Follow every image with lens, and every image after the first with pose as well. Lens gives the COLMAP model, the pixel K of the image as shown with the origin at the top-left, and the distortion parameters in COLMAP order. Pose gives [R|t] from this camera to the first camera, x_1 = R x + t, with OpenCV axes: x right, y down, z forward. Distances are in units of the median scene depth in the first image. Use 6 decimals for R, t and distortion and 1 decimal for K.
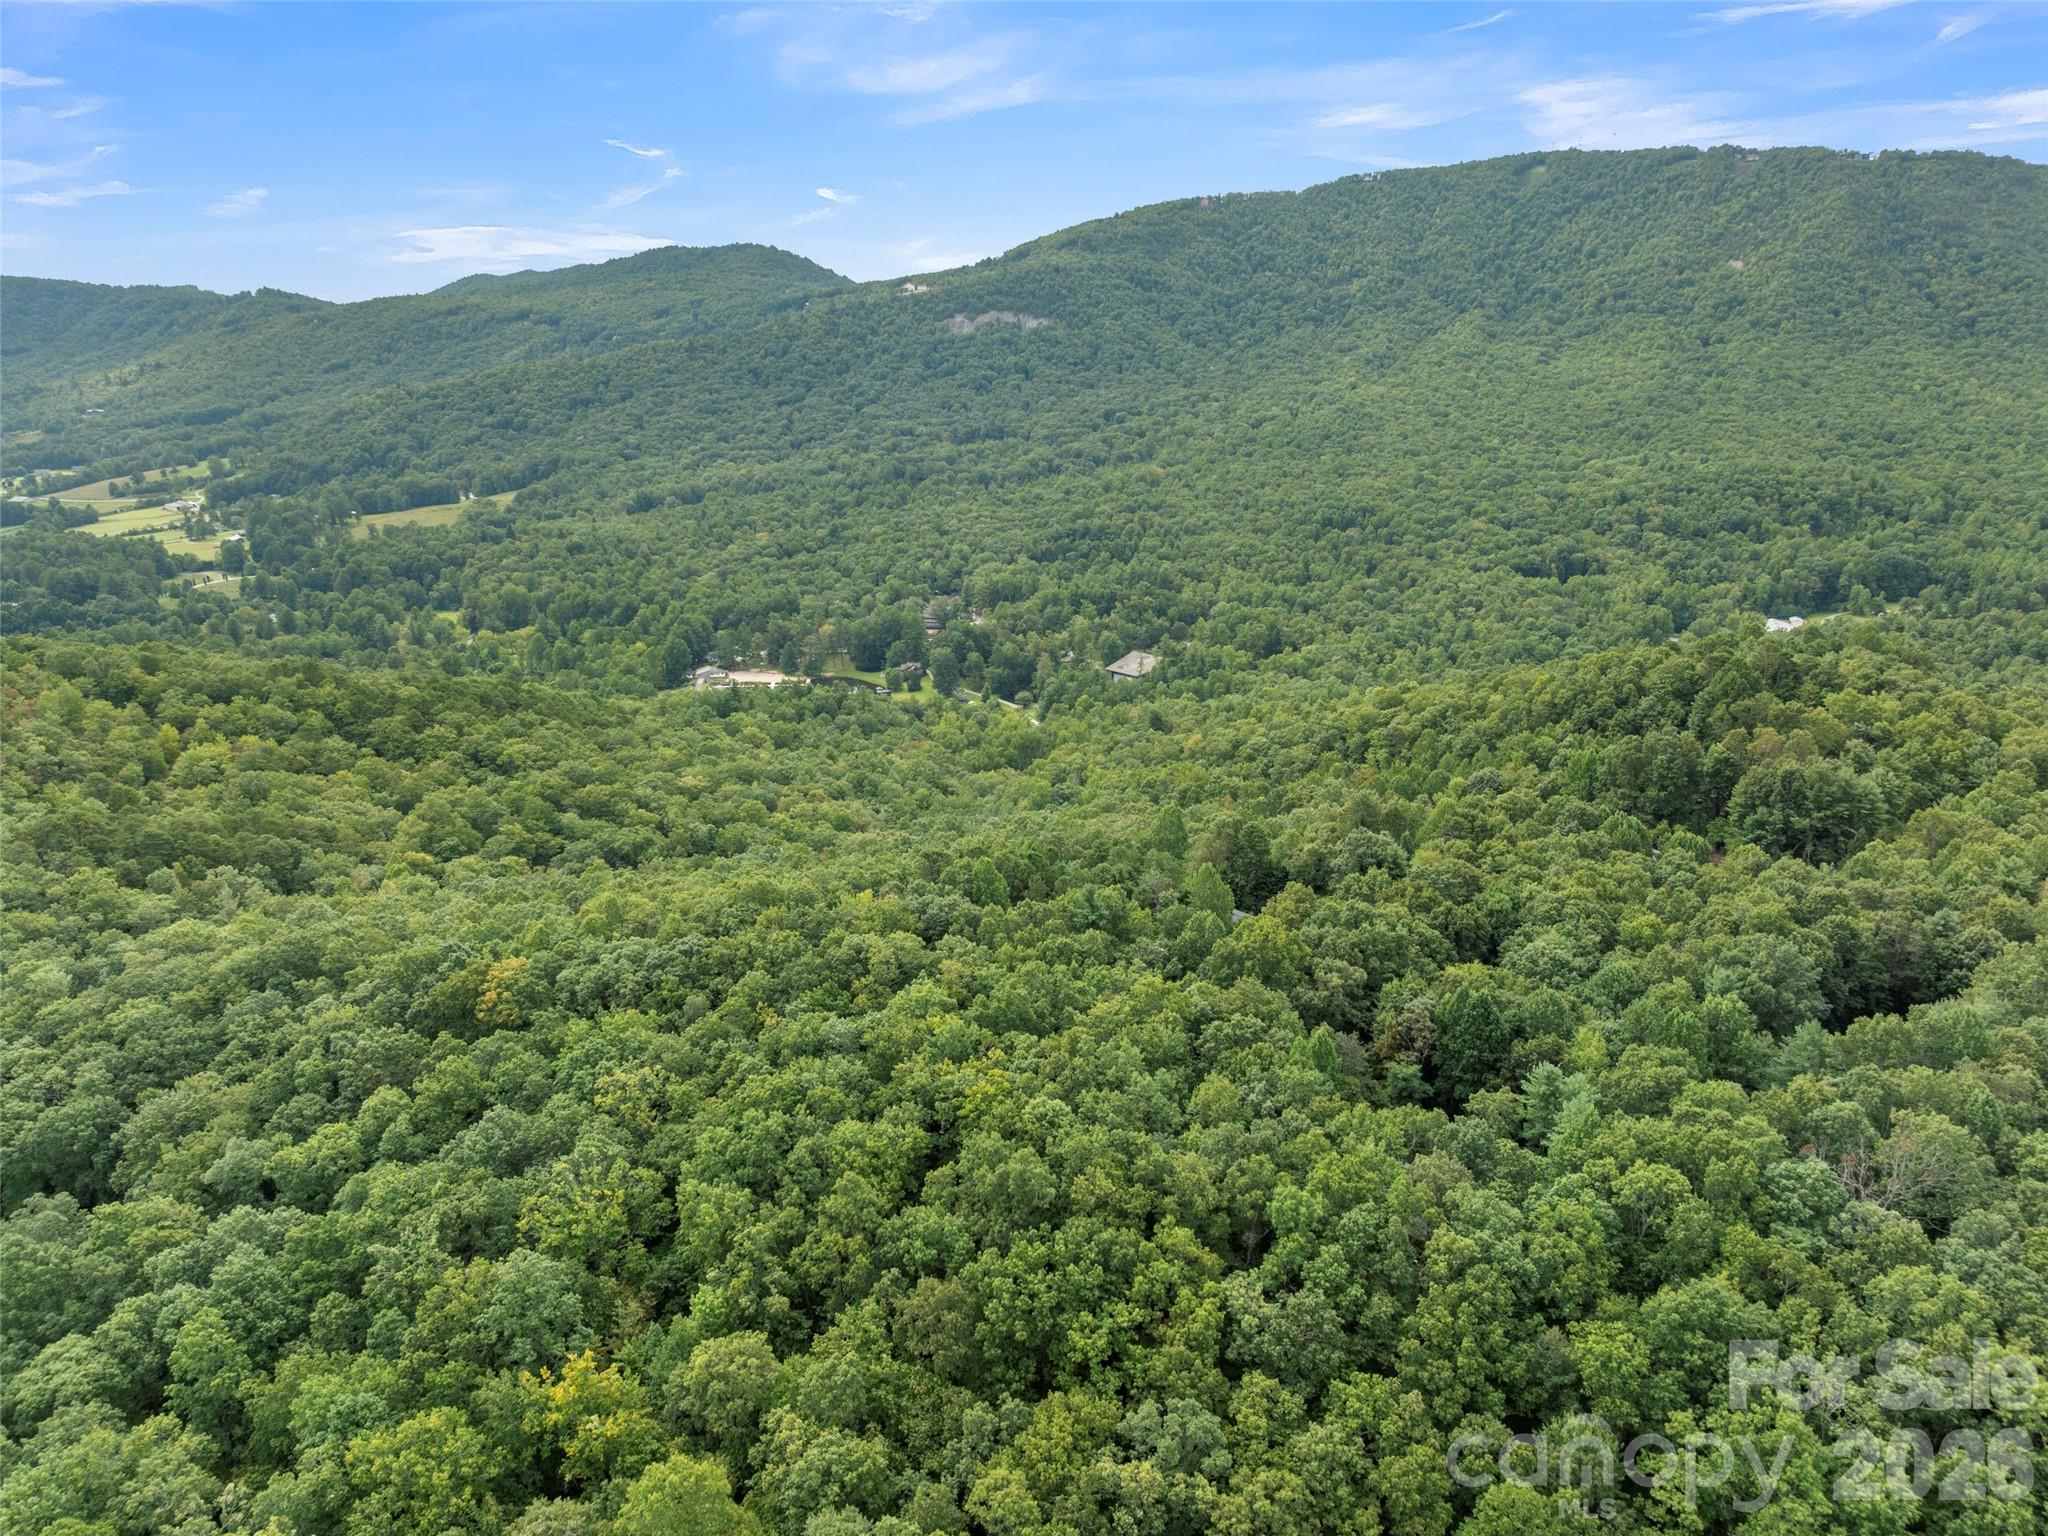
lens RADIAL K [[1467.3, 0, 1035.7], [0, 1467.3, 766.5], [0, 0, 1]] dist [-0.037054, 0.006133]
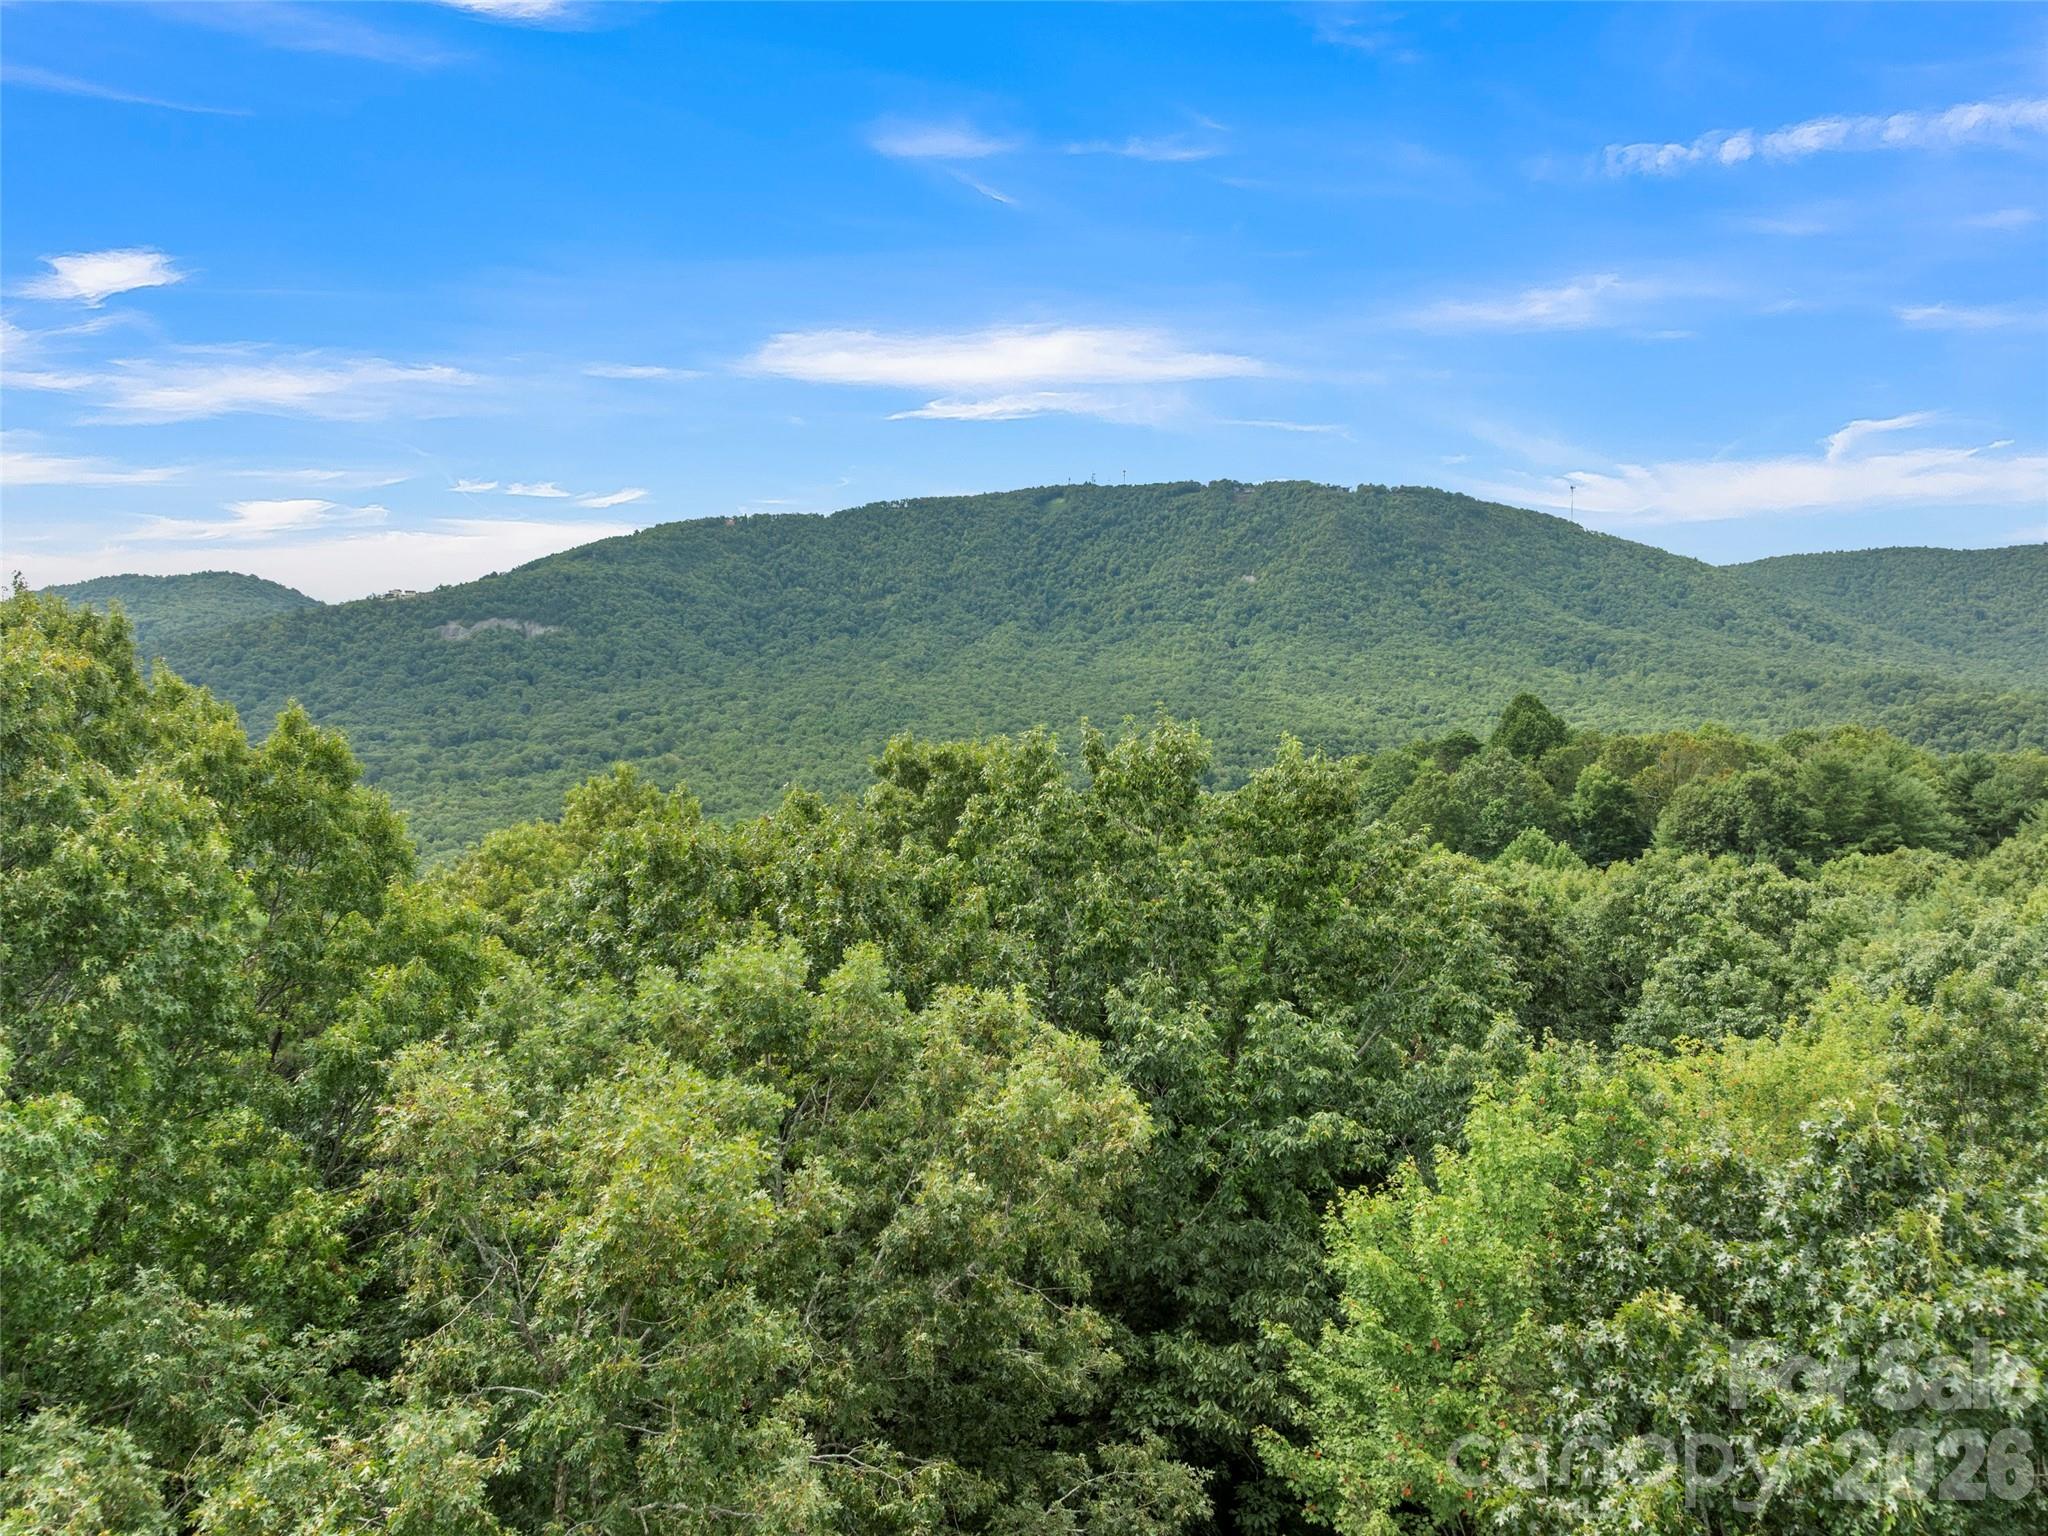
lens RADIAL K [[1467.3, 0, 1035.7], [0, 1467.3, 766.5], [0, 0, 1]] dist [-0.037054, 0.006133]
pose [[0.954637, -0.017329, 0.297267, 0.021252], [0.090001, 0.968405, -0.232574, 0.015557], [-0.283845, 0.248778, 0.926035, 0.100891]]
